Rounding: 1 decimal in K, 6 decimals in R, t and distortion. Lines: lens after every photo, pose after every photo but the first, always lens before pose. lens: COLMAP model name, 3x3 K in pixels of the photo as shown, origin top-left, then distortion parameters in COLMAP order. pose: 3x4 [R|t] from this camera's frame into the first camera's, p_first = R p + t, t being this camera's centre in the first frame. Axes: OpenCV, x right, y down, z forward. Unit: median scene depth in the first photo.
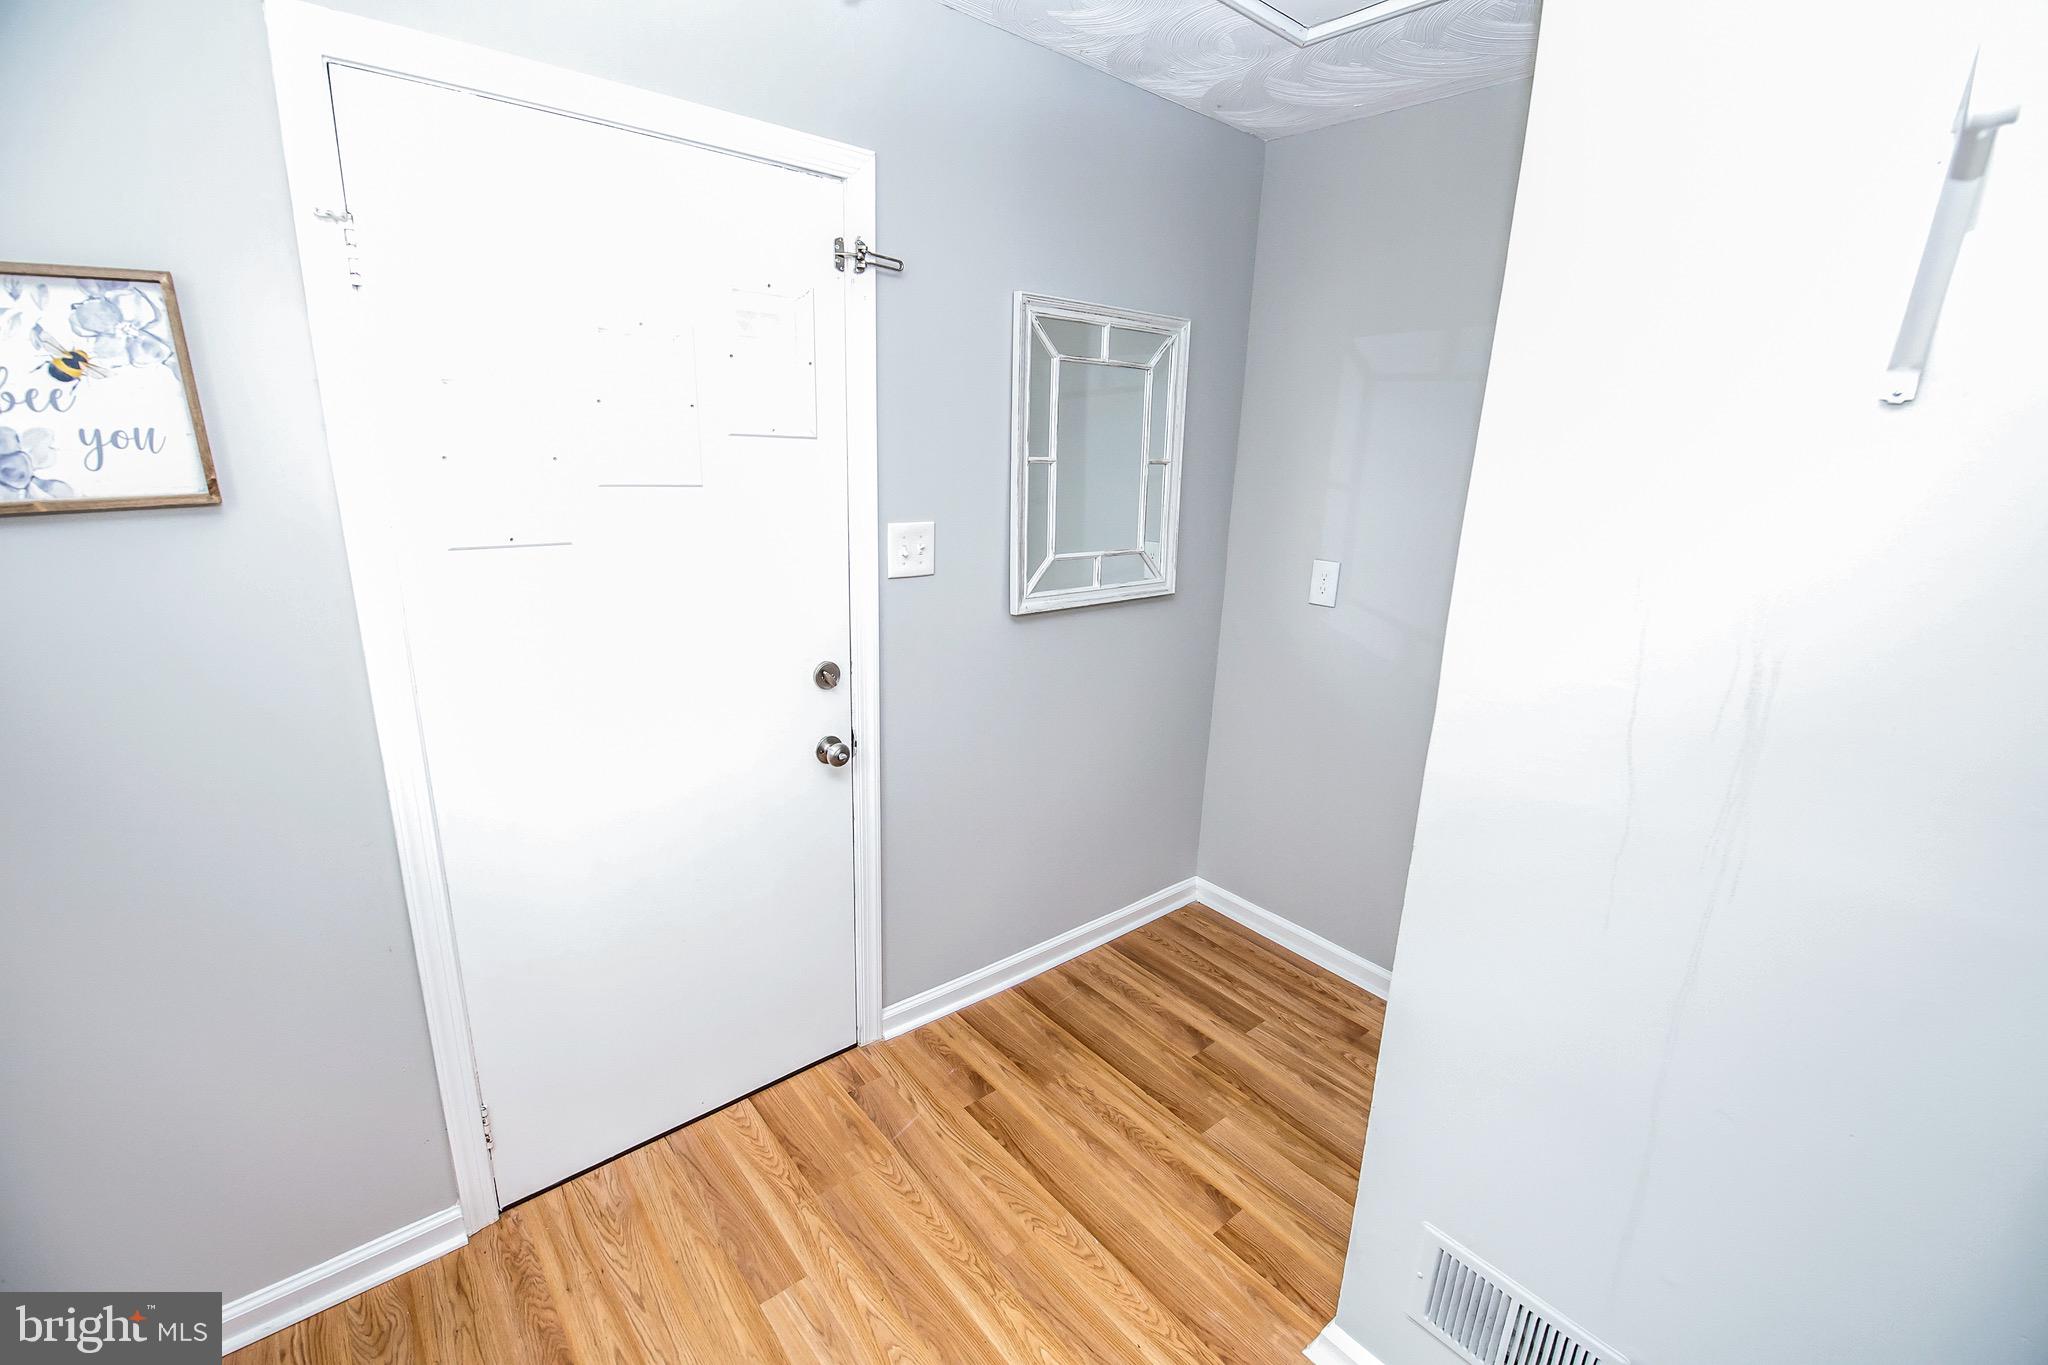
lens RADIAL K [[873.3, 0, 1014.3], [0, 873.3, 682.0], [0, 0, 1]] dist [-0.011620, -0.004650]
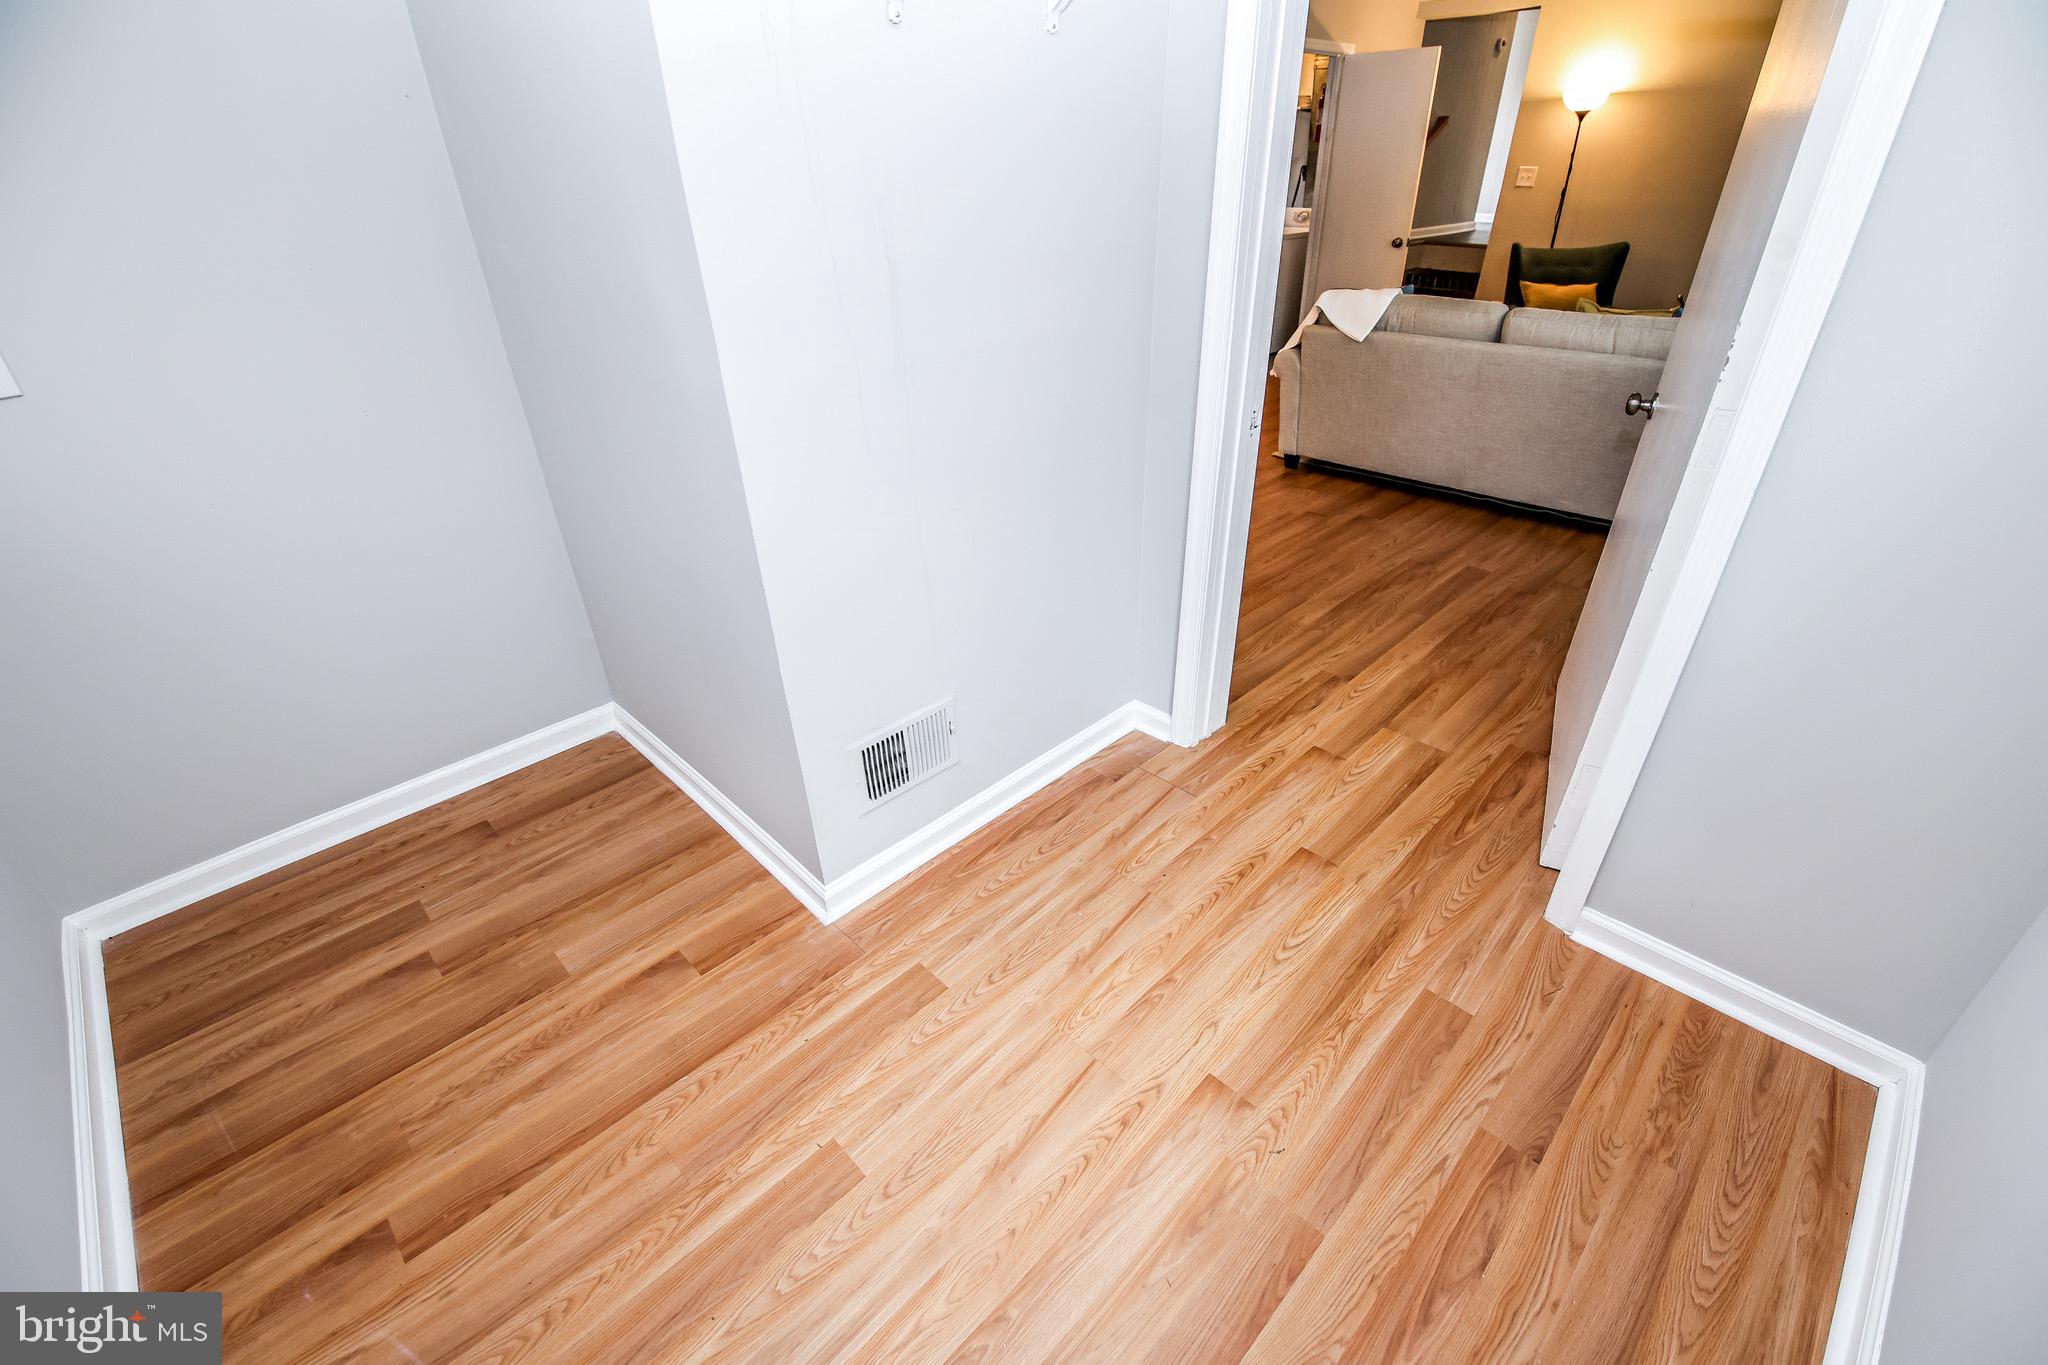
lens RADIAL K [[873.3, 0, 1024.5], [0, 873.3, 669.6], [0, 0, 1]] dist [-0.011620, -0.004650]
pose [[-0.081609, -0.540757, 0.837211, -0.414560], [0.275651, 0.795000, 0.540363, -0.092321], [-0.957787, 0.274876, 0.084181, 0.392620]]
